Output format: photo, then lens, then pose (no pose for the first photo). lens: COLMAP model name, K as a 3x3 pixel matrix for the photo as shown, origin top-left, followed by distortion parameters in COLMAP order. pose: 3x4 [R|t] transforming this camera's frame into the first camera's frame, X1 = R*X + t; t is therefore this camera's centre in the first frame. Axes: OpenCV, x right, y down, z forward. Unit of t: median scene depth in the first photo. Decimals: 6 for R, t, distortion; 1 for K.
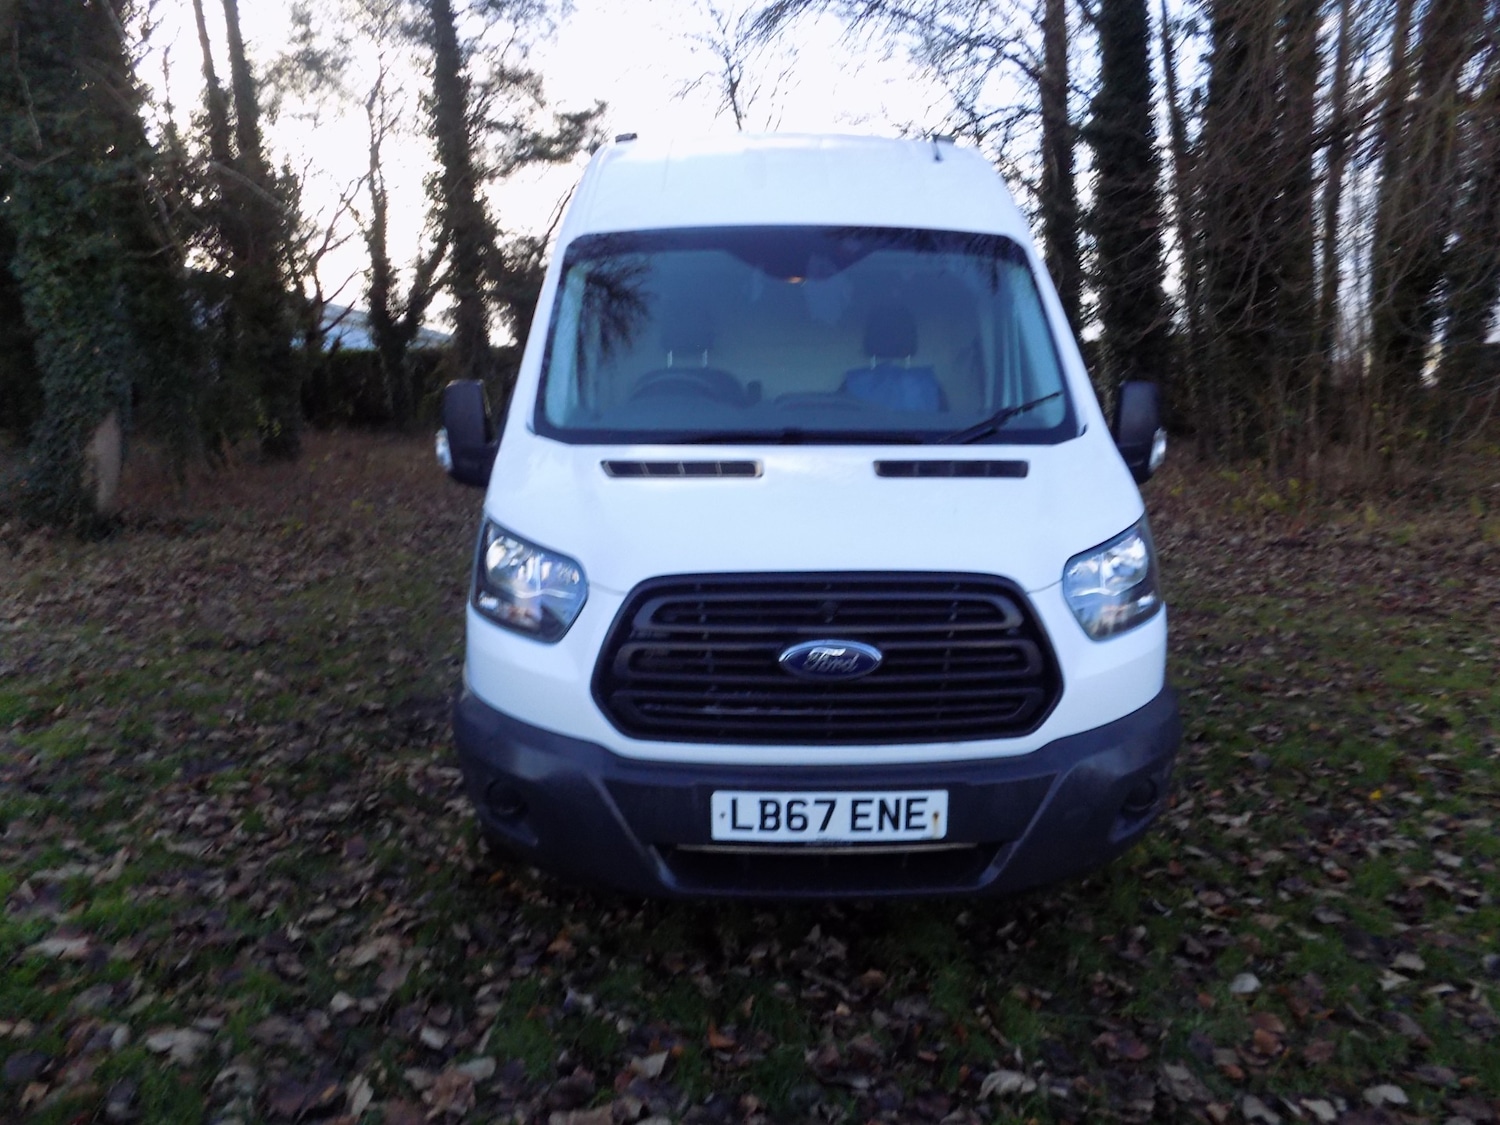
lens RADIAL K [[1008.4, 0, 750.2], [0, 1008.4, 563.6], [0, 0, 1]] dist [-0.066521, 0.070268]
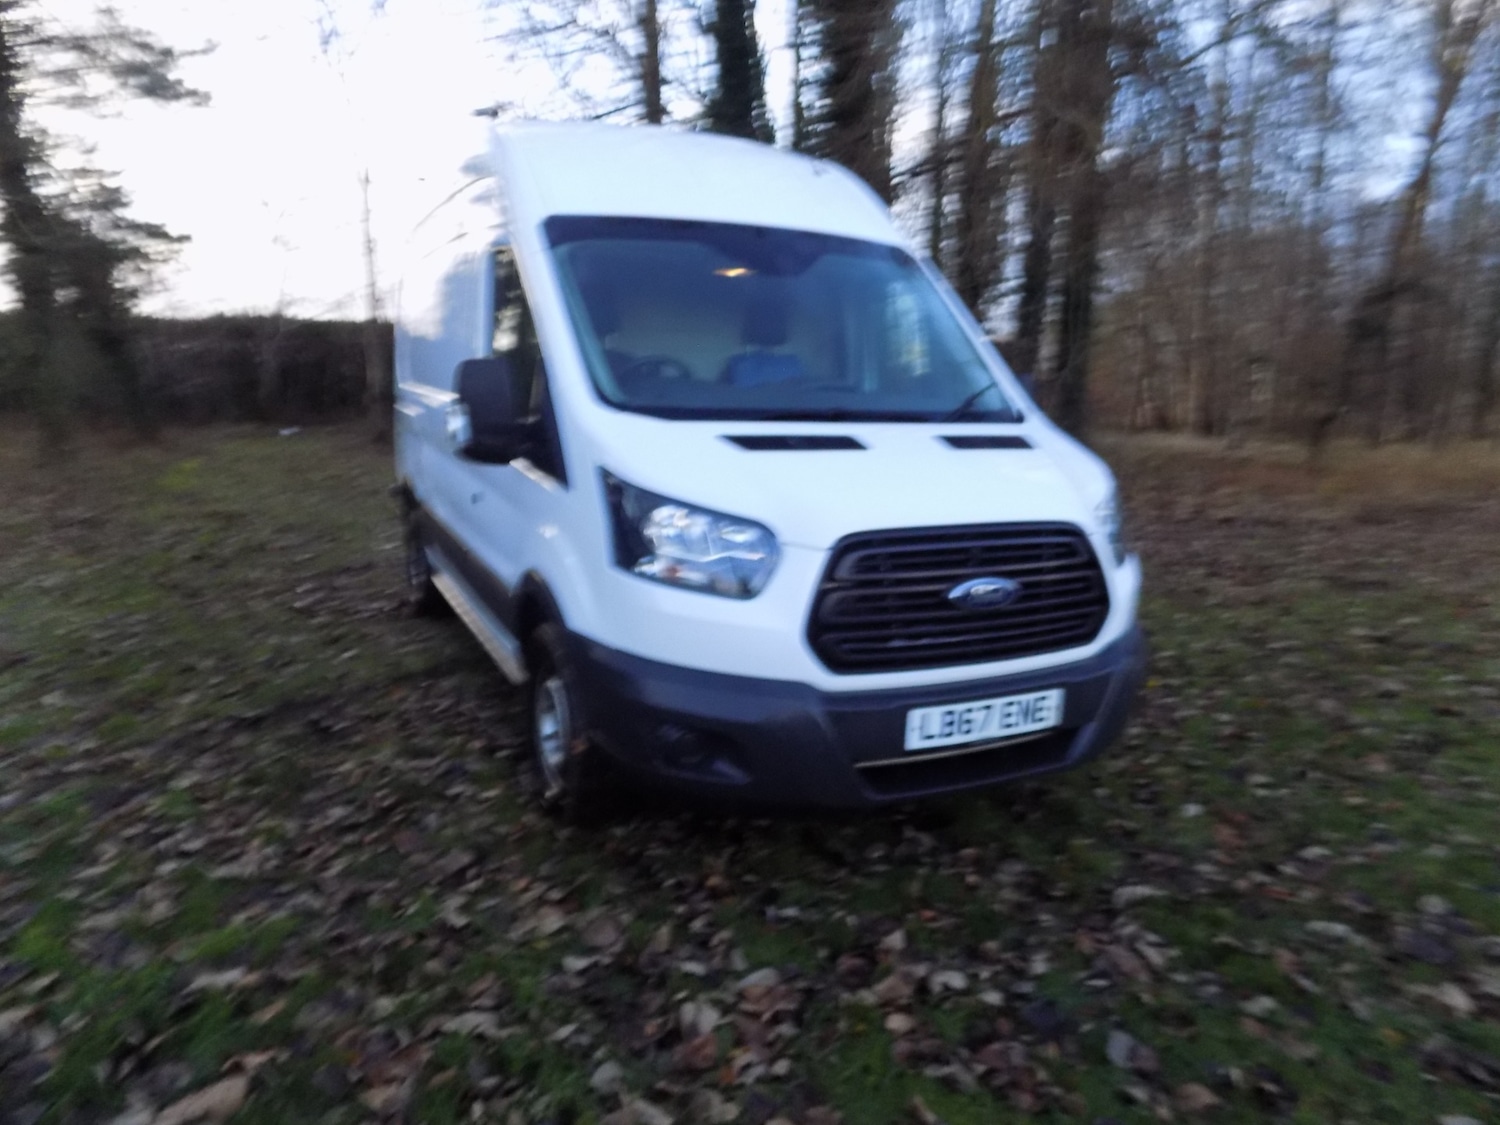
lens RADIAL K [[1010.7, 0, 750.0], [0, 1010.7, 562.5], [0, 0, 1]] dist [-0.069618, 0.067294]
pose [[0.905297, -0.052520, 0.421520, -0.688079], [0.045687, 0.998609, 0.026302, 0.009797], [-0.422316, -0.004553, 0.906437, -0.011765]]
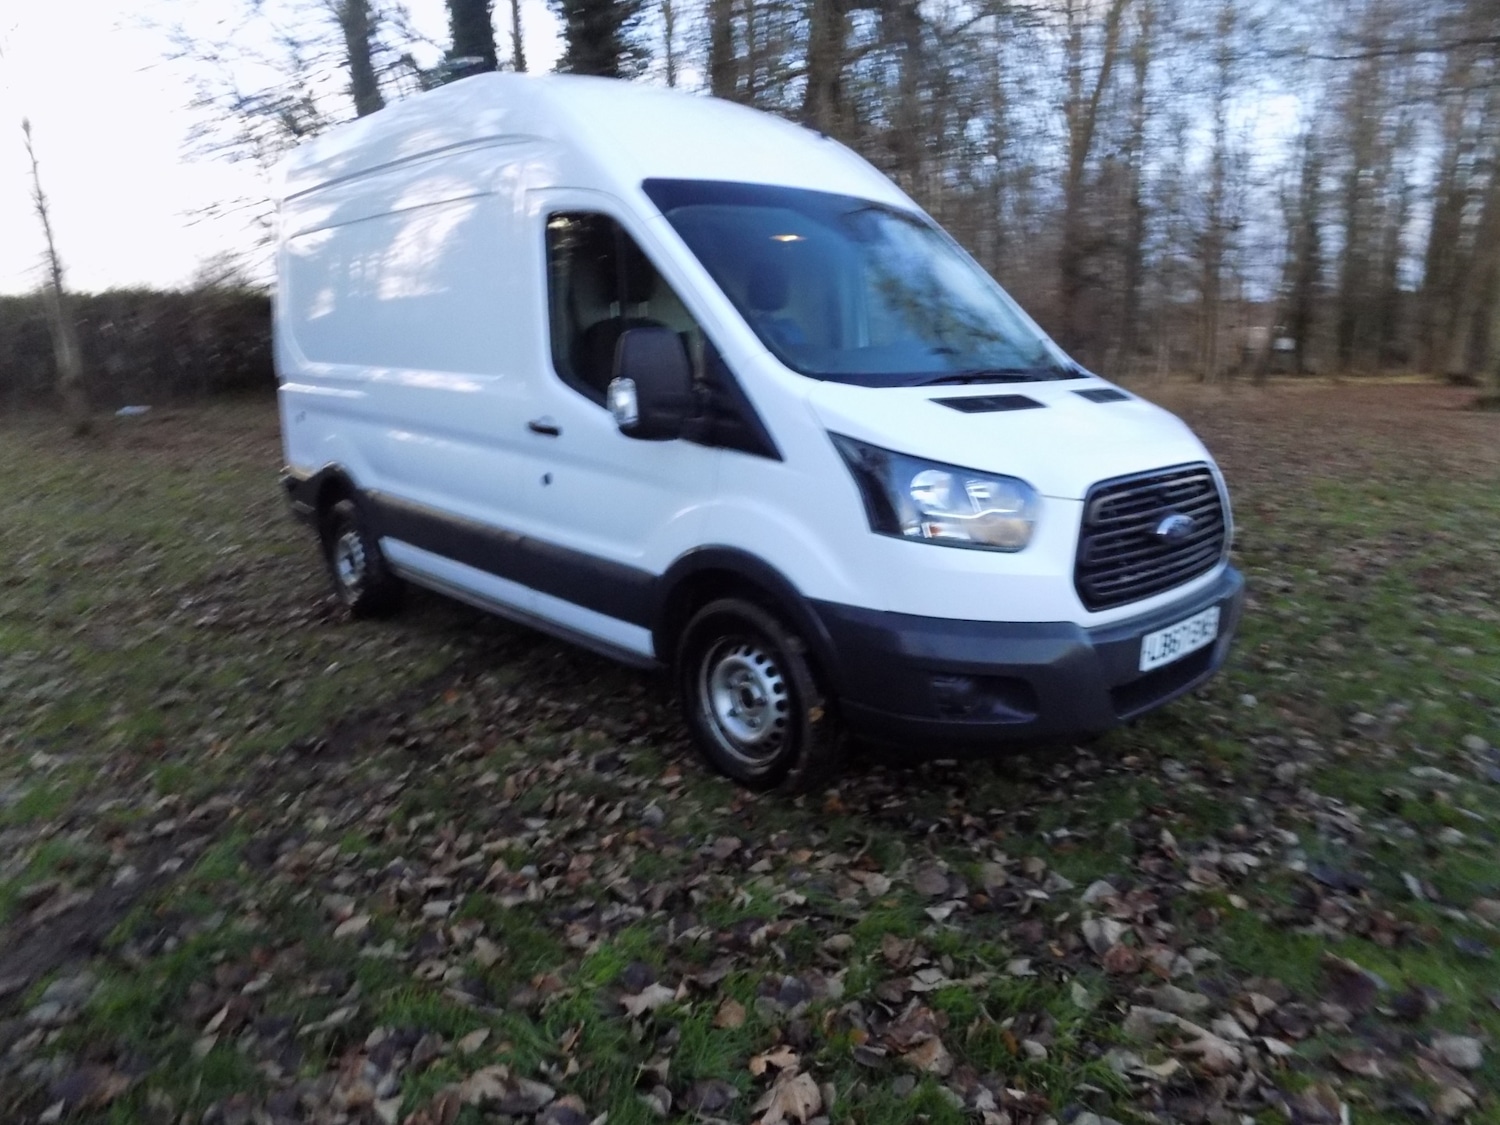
lens RADIAL K [[1010.7, 0, 750.0], [0, 1010.7, 562.5], [0, 0, 1]] dist [-0.069618, 0.067294]
pose [[0.737677, -0.148456, 0.658630, -1.260783], [0.119893, 0.988825, 0.088601, -0.052593], [-0.664423, 0.013606, 0.747233, 0.334074]]
